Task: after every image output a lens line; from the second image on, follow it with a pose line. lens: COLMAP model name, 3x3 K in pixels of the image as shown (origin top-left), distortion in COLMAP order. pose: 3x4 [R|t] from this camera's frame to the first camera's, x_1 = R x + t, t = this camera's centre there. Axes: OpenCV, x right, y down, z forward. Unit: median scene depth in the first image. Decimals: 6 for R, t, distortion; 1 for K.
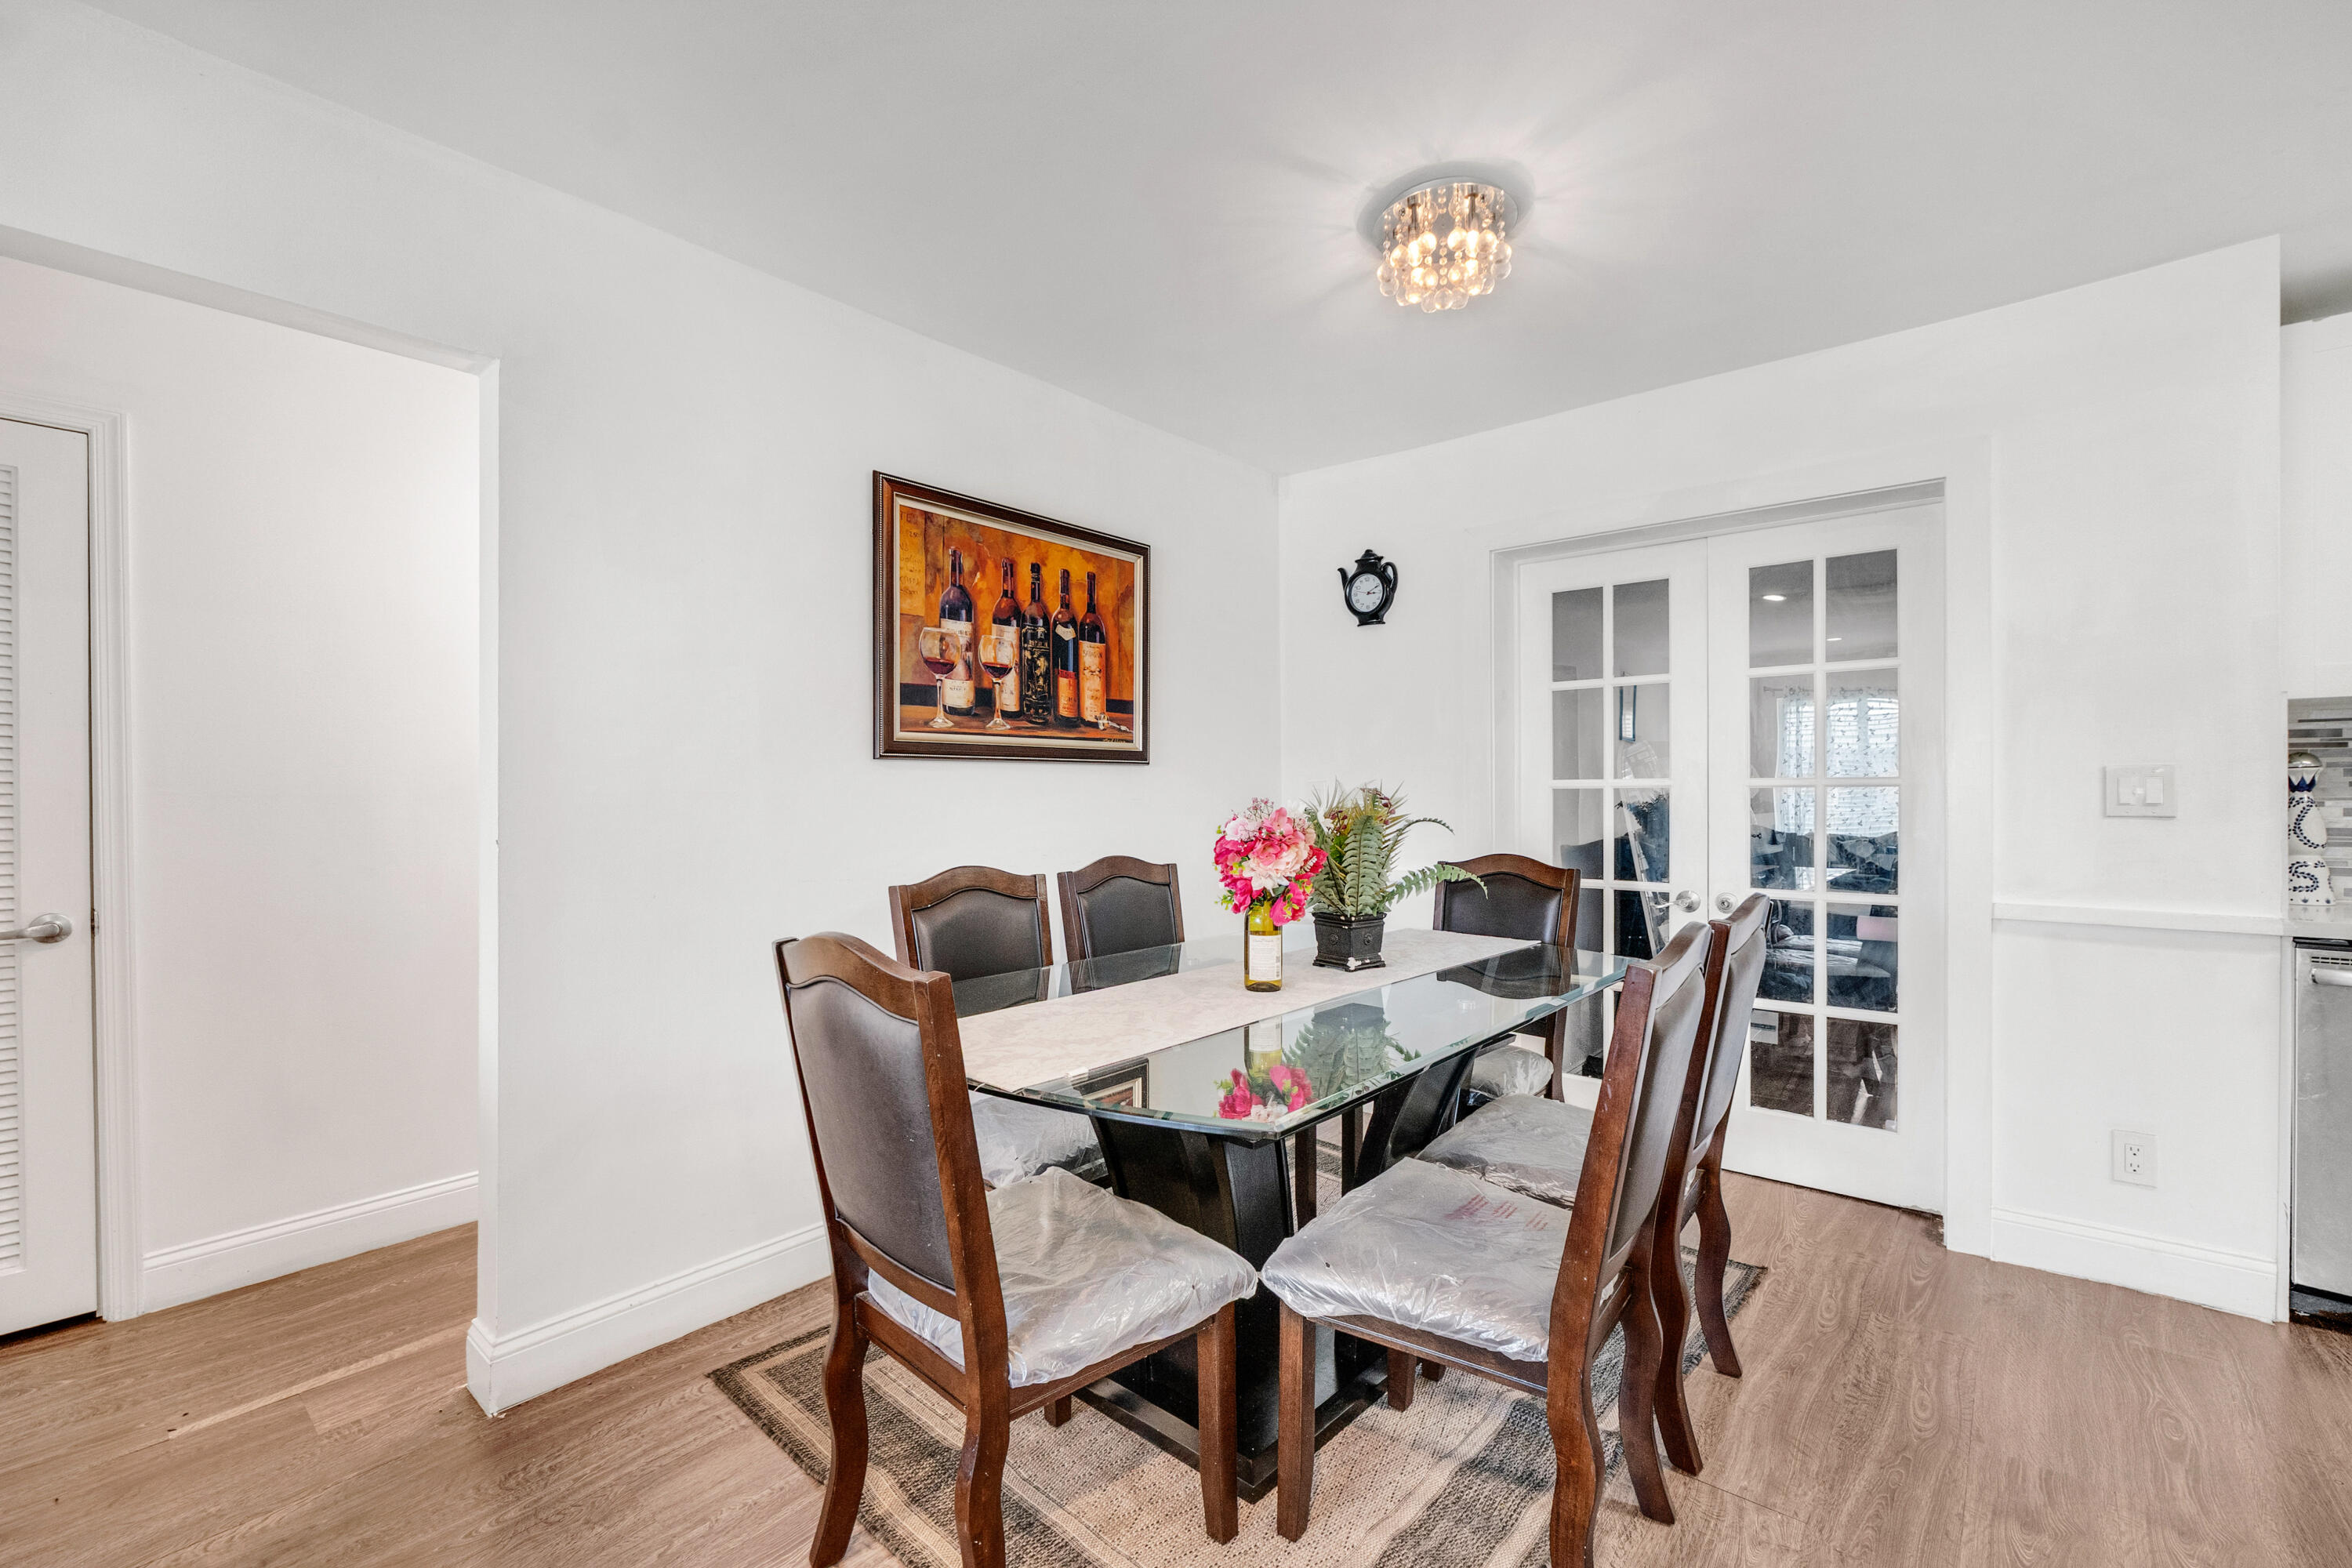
lens RADIAL K [[1002.7, 0, 1174.5], [0, 1002.7, 790.4], [0, 0, 1]] dist [-0.007120, -0.000206]
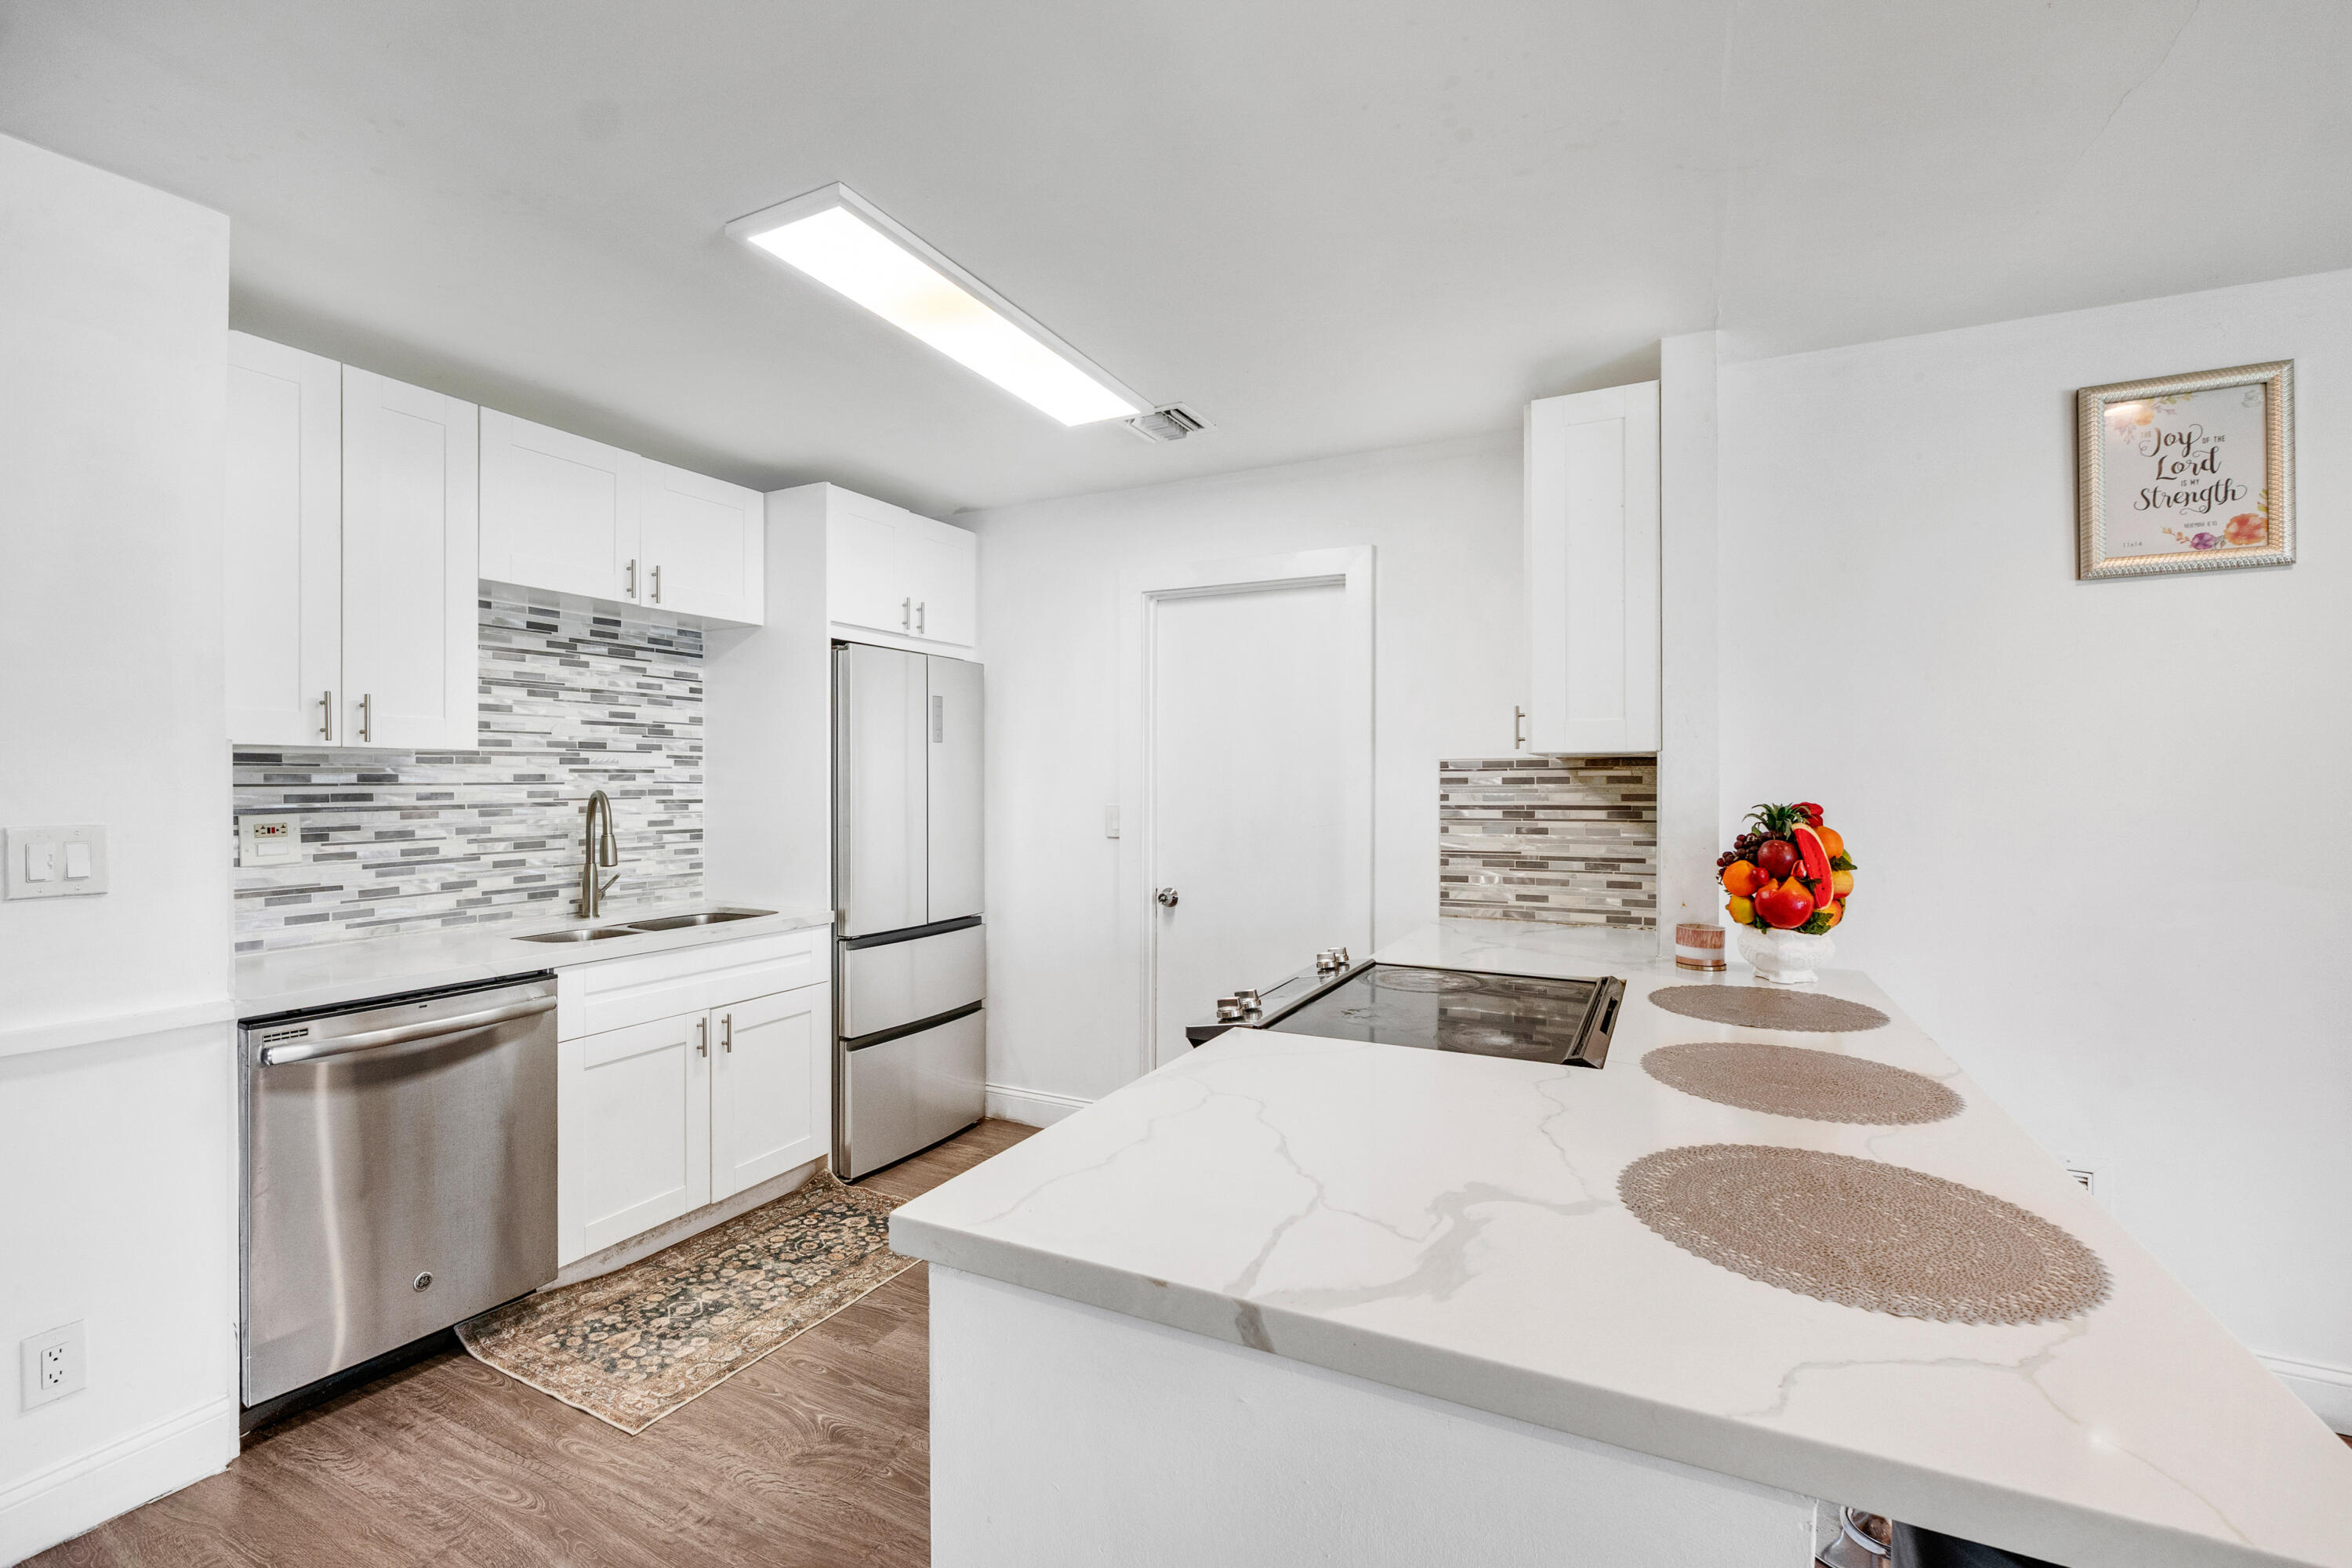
lens RADIAL K [[1002.7, 0, 1181.5], [0, 1002.7, 785.8], [0, 0, 1]] dist [-0.007120, -0.000206]
pose [[-0.241649, -0.001061, 0.970363, 0.054503], [0.001068, 0.999999, 0.001360, -0.047631], [-0.970363, 0.001365, -0.241648, 0.325801]]
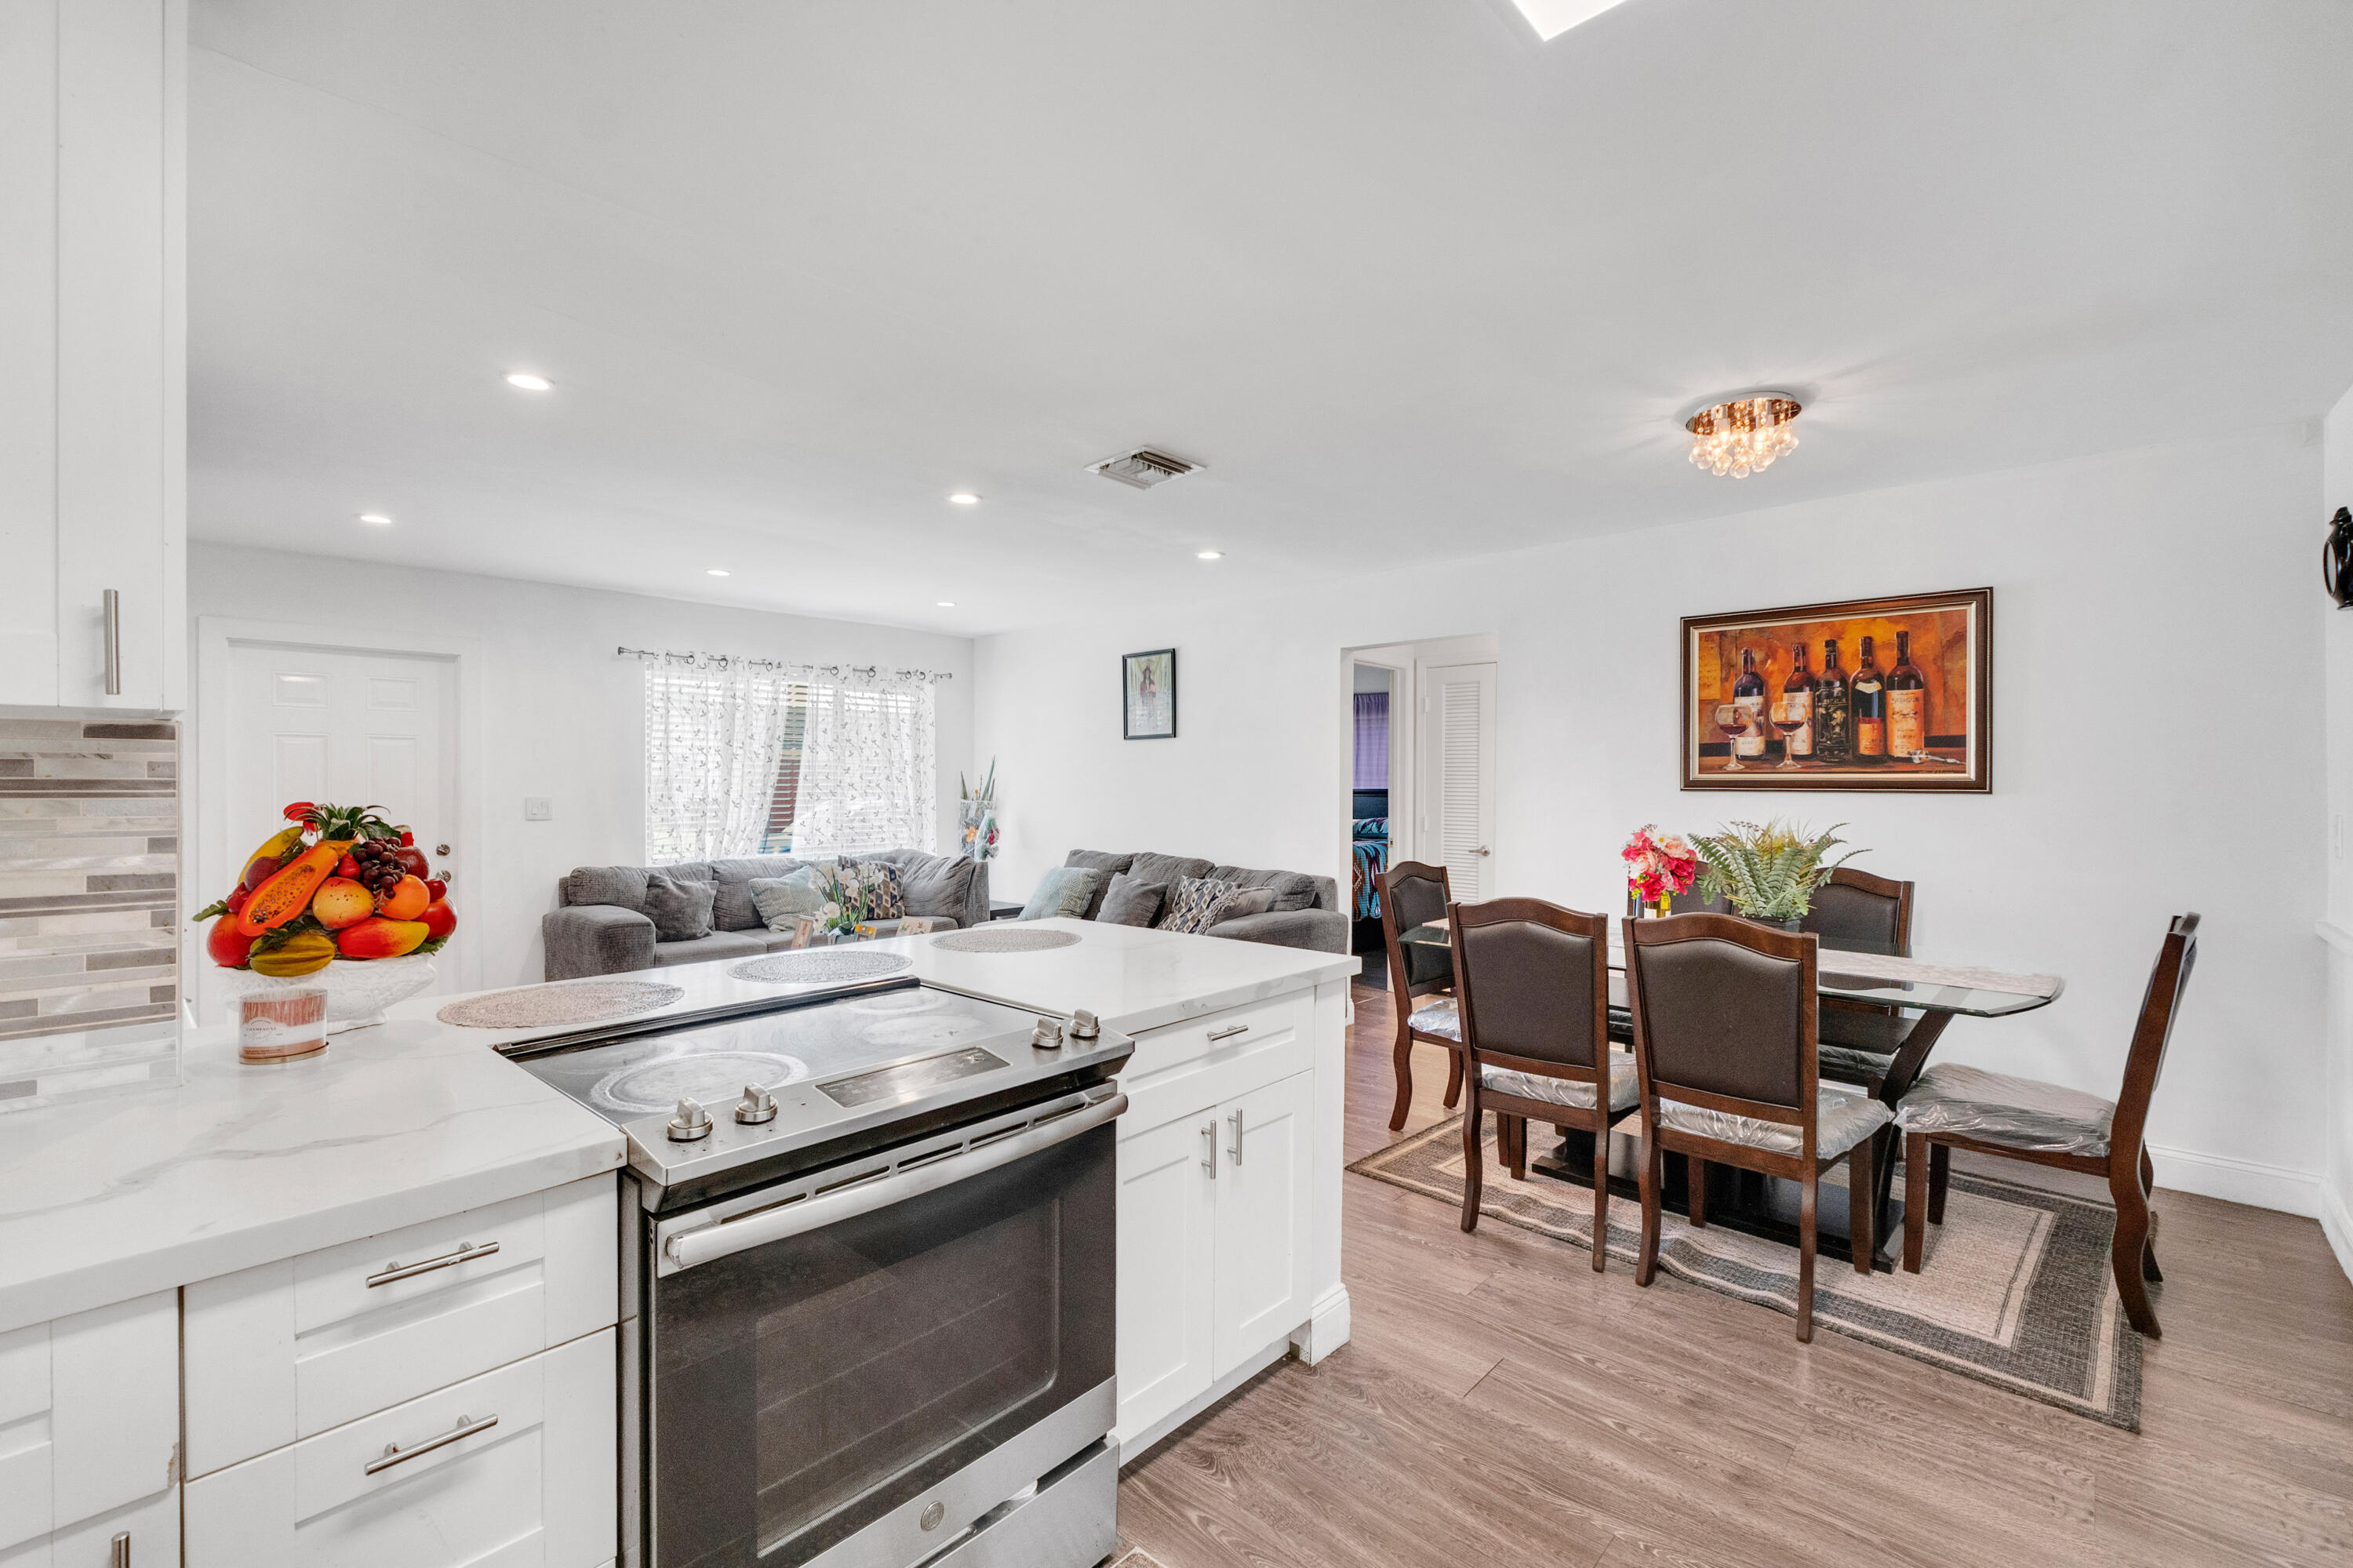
lens RADIAL K [[1003.1, 0, 1183.9], [0, 1003.1, 774.2], [0, 0, 1]] dist [-0.007120, -0.000206]
pose [[-0.036865, -0.001316, -0.999319, 1.297347], [-0.003078, 0.999995, -0.001203, -0.050561], [0.999316, 0.003031, -0.036869, 0.220090]]
